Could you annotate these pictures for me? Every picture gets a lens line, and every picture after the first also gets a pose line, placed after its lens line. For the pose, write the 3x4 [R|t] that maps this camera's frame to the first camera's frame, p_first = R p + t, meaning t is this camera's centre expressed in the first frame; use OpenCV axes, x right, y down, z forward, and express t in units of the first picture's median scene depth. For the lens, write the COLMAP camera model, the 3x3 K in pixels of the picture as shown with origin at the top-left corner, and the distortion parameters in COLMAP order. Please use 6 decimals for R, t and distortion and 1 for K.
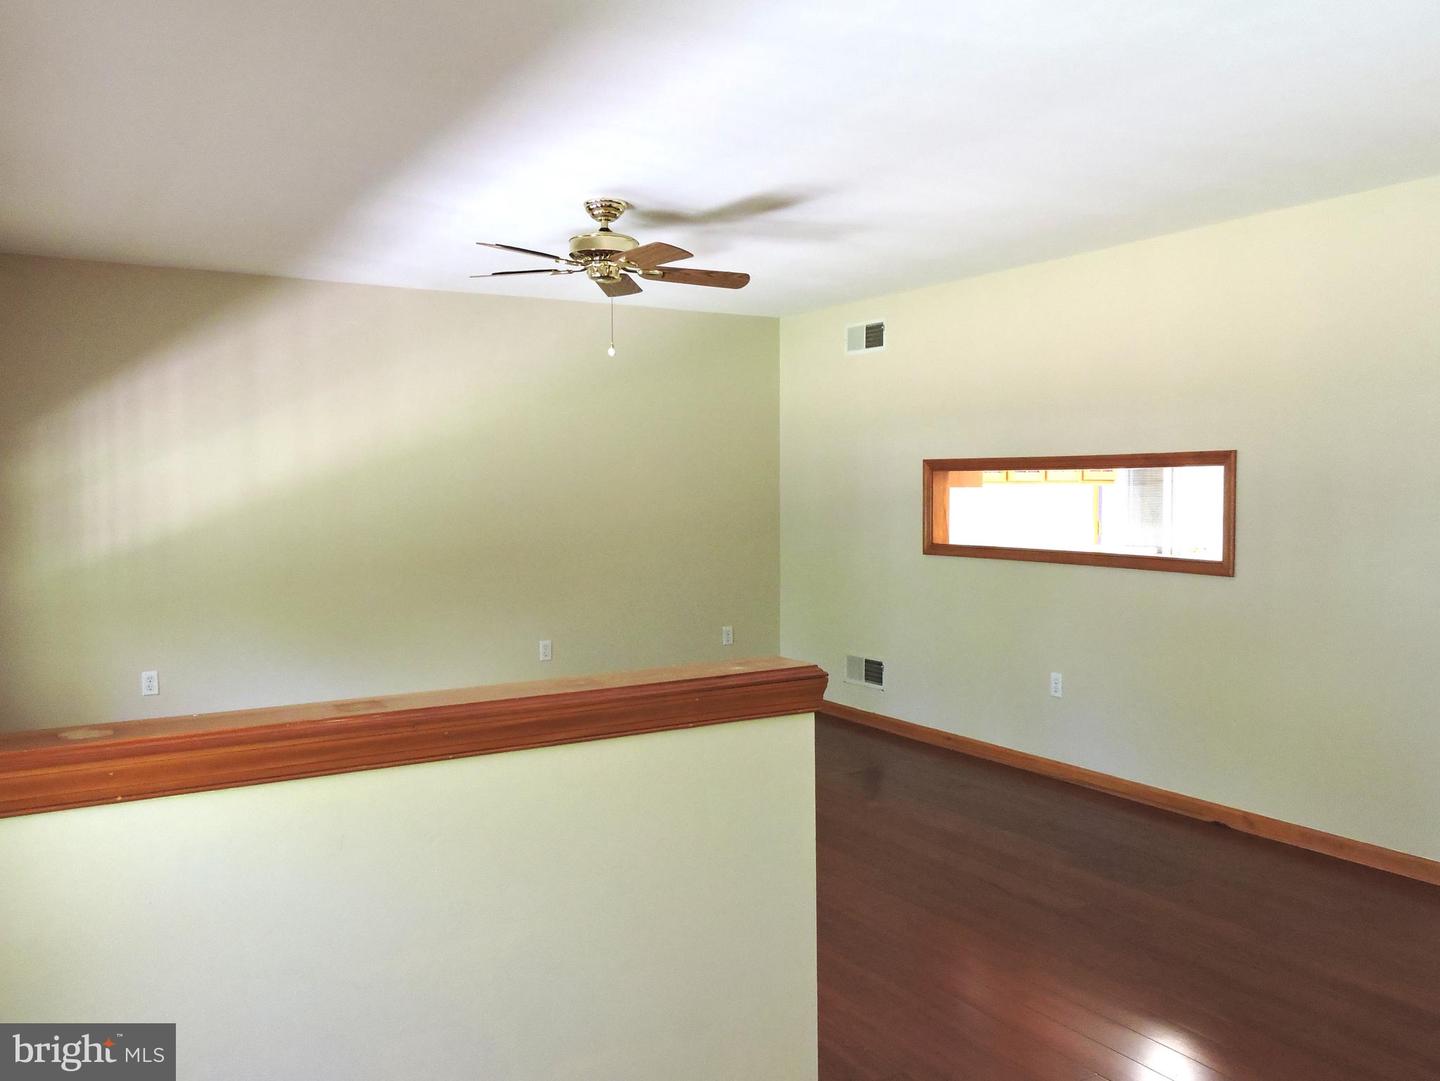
lens RADIAL K [[1099.7, 0, 720.0], [0, 1099.7, 540.5], [0, 0, 1]] dist [-0.000272, 0.000758]
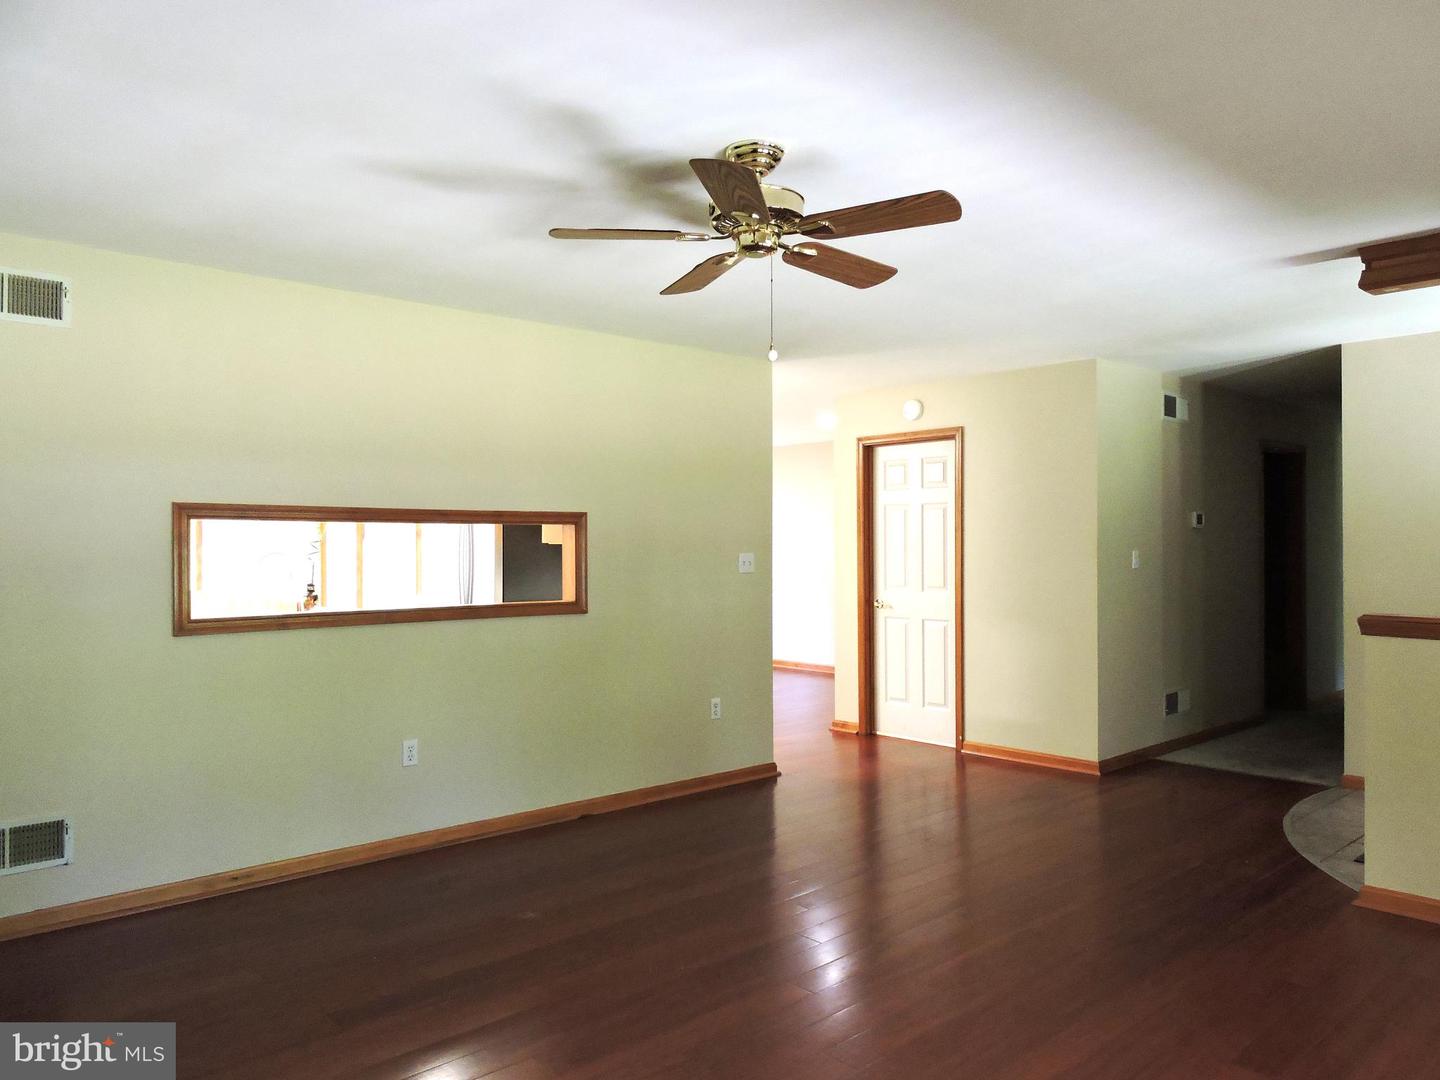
lens RADIAL K [[1009.2, 0, 720.0], [0, 1009.2, 540.0], [0, 0, 1]] dist [-0.000289, 0.001556]
pose [[-0.150005, -0.004626, 0.988674, -0.577758], [0.043182, 0.999004, 0.011226, -0.047400], [-0.987742, 0.044377, -0.149656, 0.854464]]
